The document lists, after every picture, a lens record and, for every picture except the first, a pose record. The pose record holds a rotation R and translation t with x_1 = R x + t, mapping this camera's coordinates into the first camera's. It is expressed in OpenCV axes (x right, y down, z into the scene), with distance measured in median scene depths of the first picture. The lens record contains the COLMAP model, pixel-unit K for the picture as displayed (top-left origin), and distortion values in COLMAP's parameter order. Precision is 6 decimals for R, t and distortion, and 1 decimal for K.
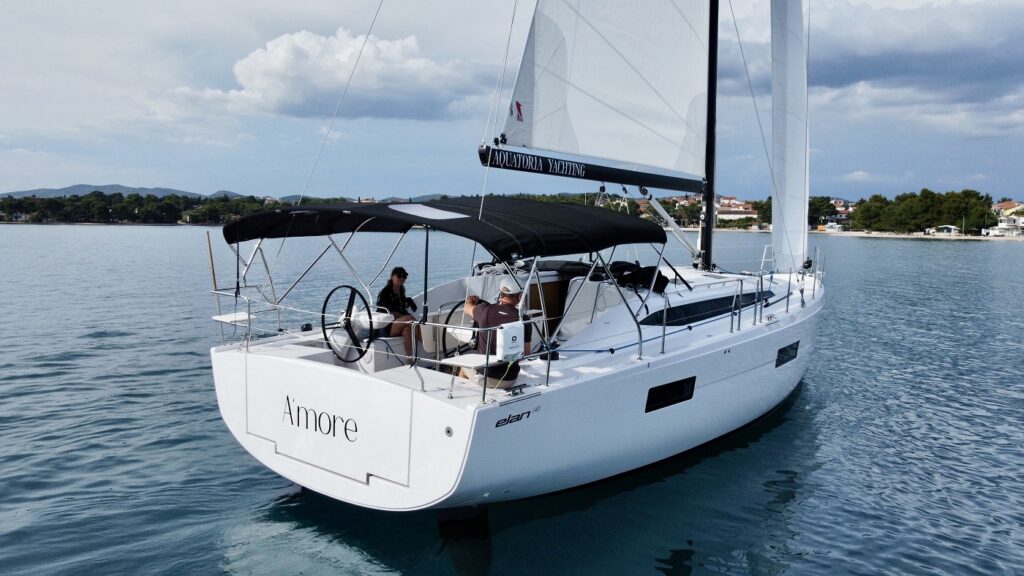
lens RADIAL K [[766.1, 0, 513.9], [0, 766.1, 238.2], [0, 0, 1]] dist [0.002920, 0.000591]
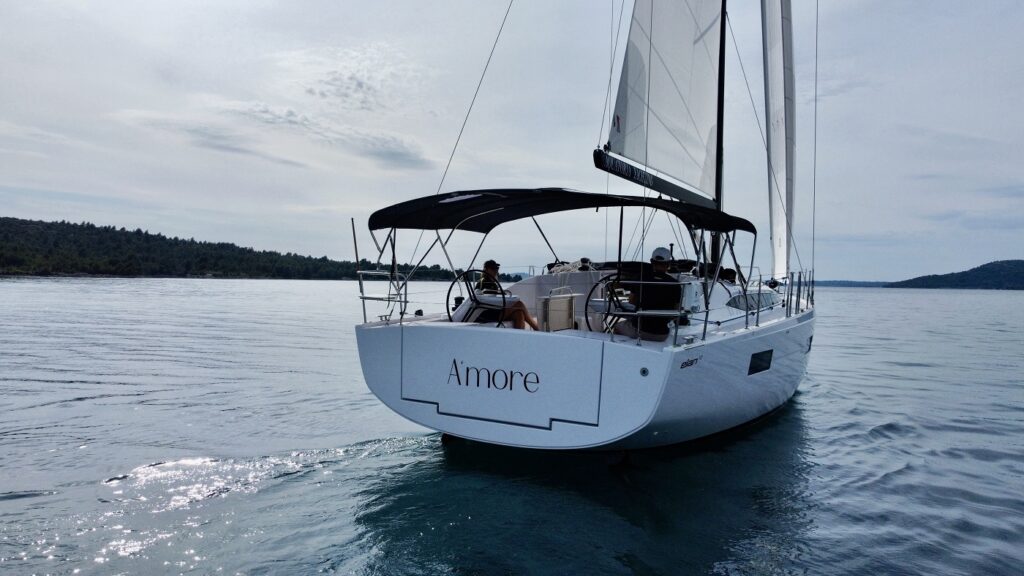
lens RADIAL K [[766.1, 0, 513.9], [0, 766.1, 238.2], [0, 0, 1]] dist [0.002920, 0.000591]
pose [[0.987074, 0.021340, 0.158835, -0.342917], [-0.010504, 0.997578, -0.068753, 0.092517], [-0.159918, 0.066196, 0.984908, -0.110928]]
